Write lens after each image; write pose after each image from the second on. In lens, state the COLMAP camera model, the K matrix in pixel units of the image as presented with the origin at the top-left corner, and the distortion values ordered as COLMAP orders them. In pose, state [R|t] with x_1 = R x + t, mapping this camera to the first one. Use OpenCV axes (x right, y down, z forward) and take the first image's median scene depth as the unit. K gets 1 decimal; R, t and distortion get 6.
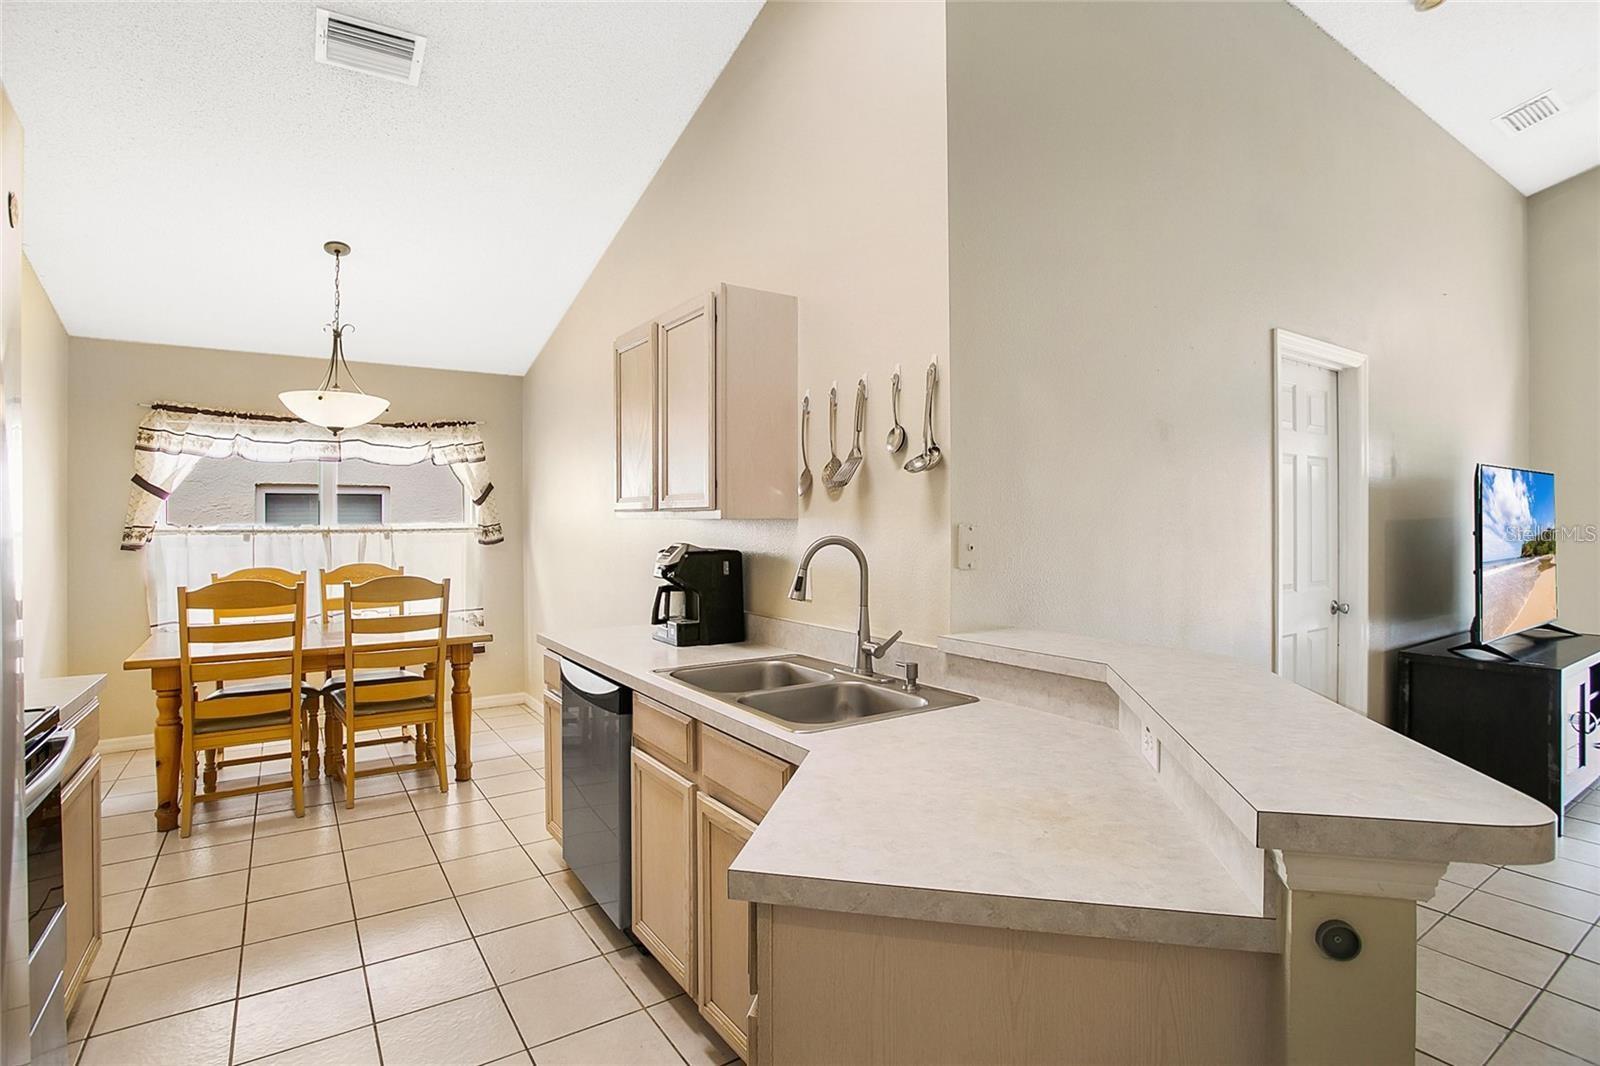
lens RADIAL K [[770.4, 0, 801.9], [0, 770.4, 526.3], [0, 0, 1]] dist [-0.013621, 0.000552]
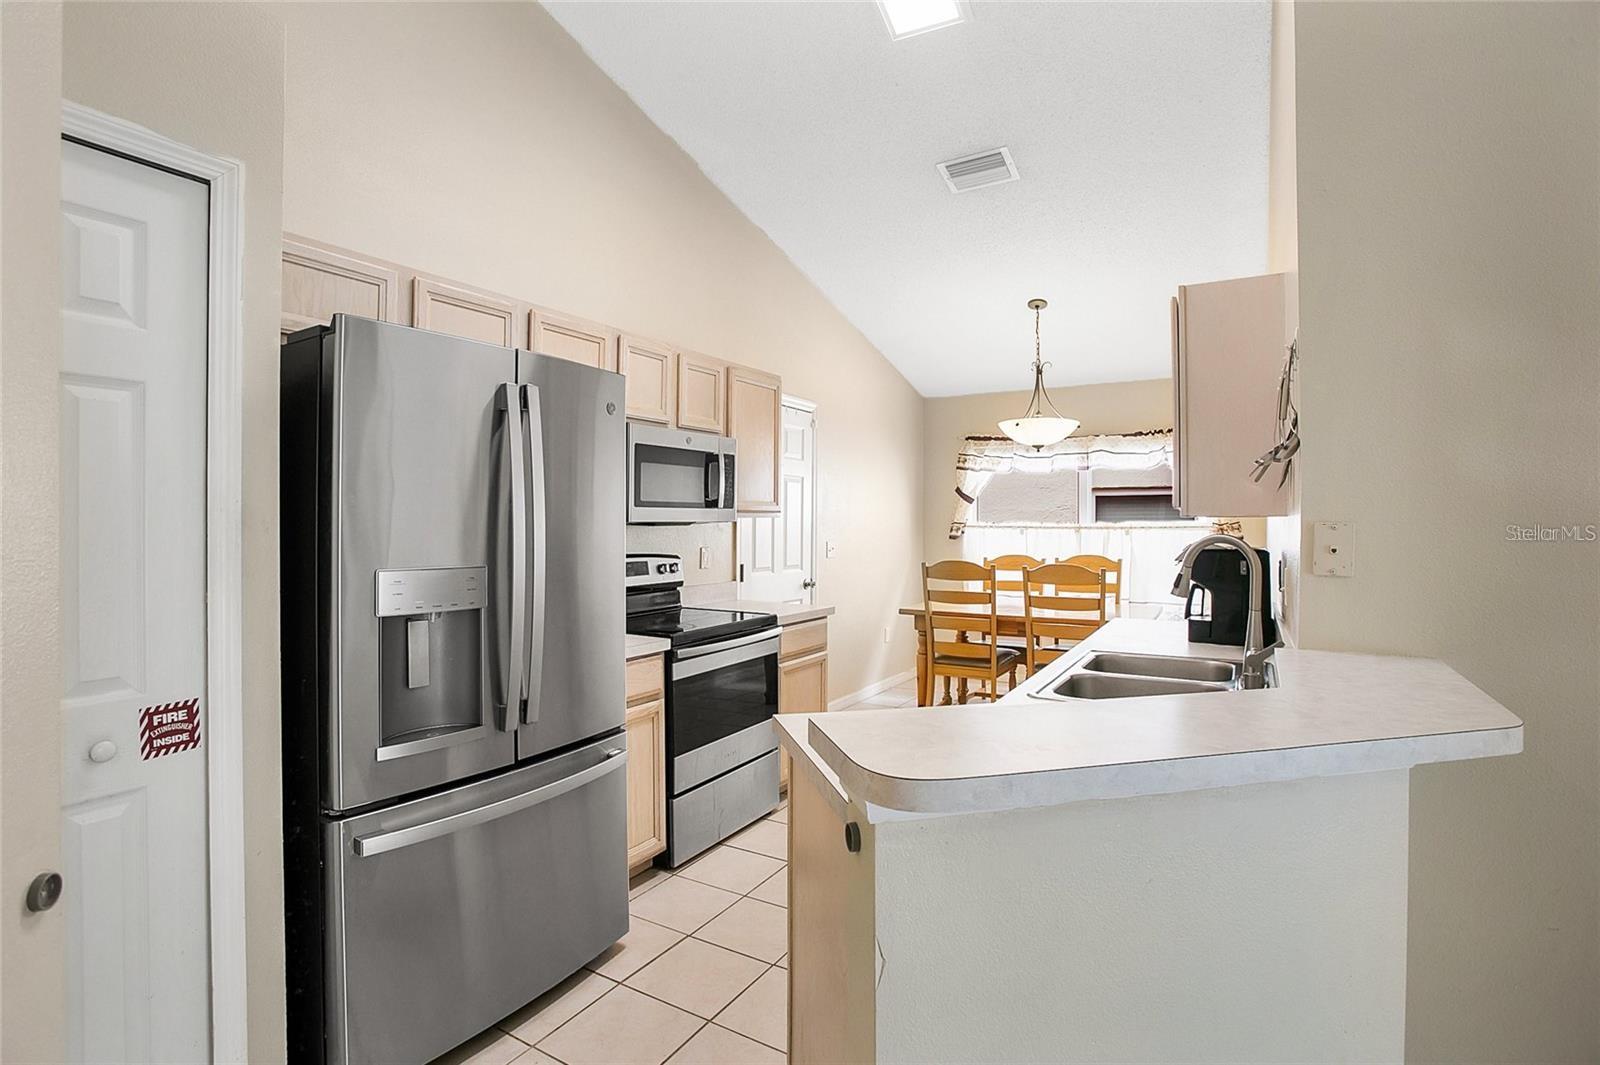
lens RADIAL K [[770.4, 0, 803.6], [0, 770.4, 527.8], [0, 0, 1]] dist [-0.013621, 0.000552]
pose [[0.493298, 0.010876, -0.869792, 0.249085], [-0.008282, 0.999935, 0.007806, 0.000580], [0.869821, 0.003353, 0.493356, 0.029090]]
